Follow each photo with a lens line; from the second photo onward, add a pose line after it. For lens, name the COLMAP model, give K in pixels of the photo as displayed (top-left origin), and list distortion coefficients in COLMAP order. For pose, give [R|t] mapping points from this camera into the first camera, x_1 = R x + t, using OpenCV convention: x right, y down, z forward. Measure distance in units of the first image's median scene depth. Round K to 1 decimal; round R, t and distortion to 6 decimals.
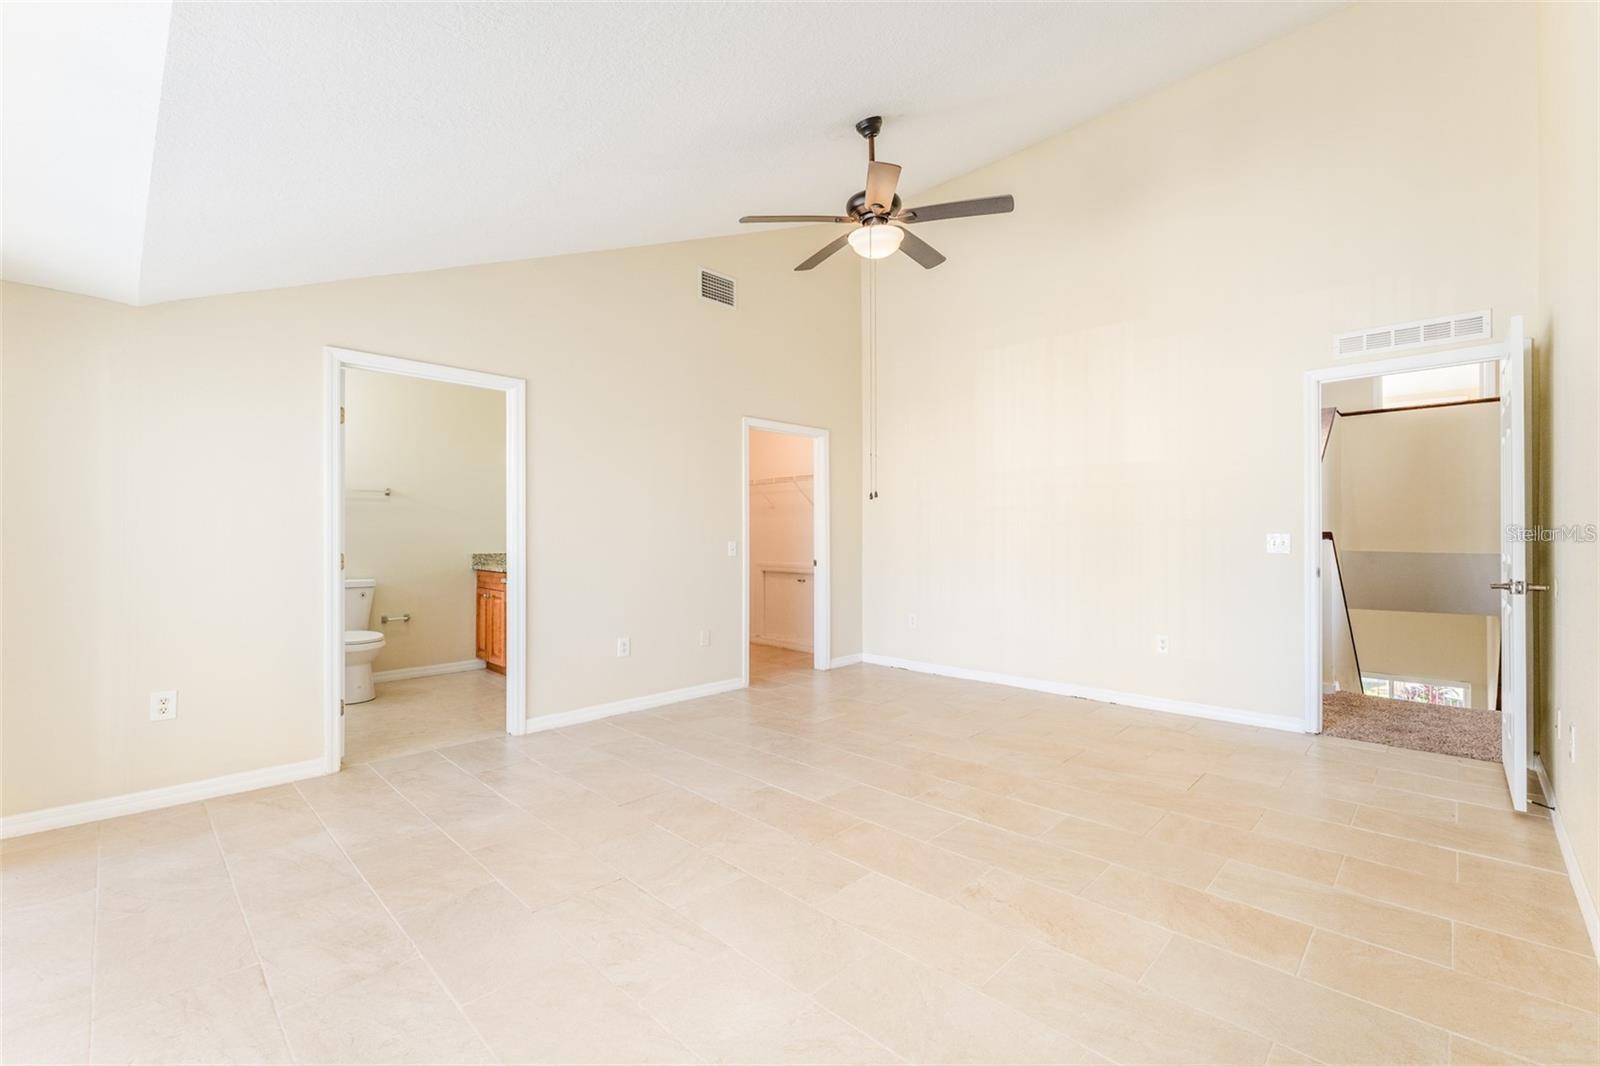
lens RADIAL K [[652.7, 0, 860.0], [0, 652.7, 539.1], [0, 0, 1]] dist [0.001237, 0.000001]
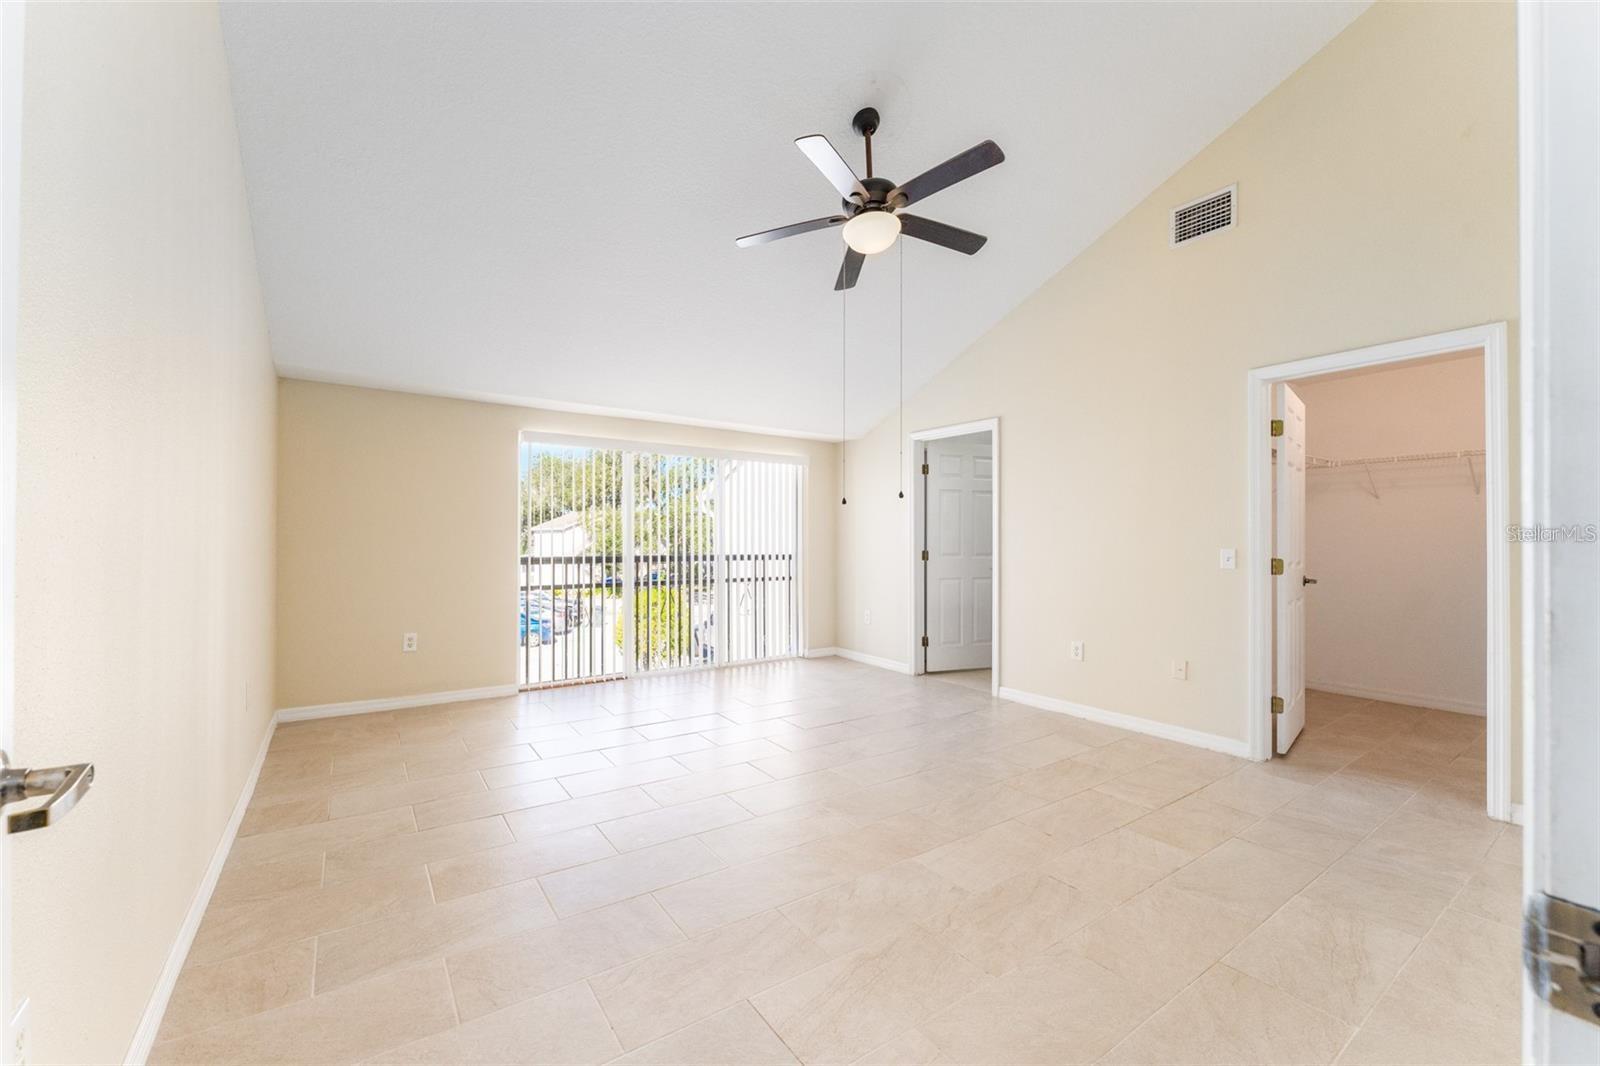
lens RADIAL K [[652.7, 0, 800.5], [0, 652.7, 535.9], [0, 0, 1]] dist [0.001237, 0.000001]
pose [[-0.226261, -0.008778, -0.974027, 0.643356], [-0.009273, 0.999933, -0.006857, -0.000898], [0.974023, 0.007480, -0.226327, 0.728580]]
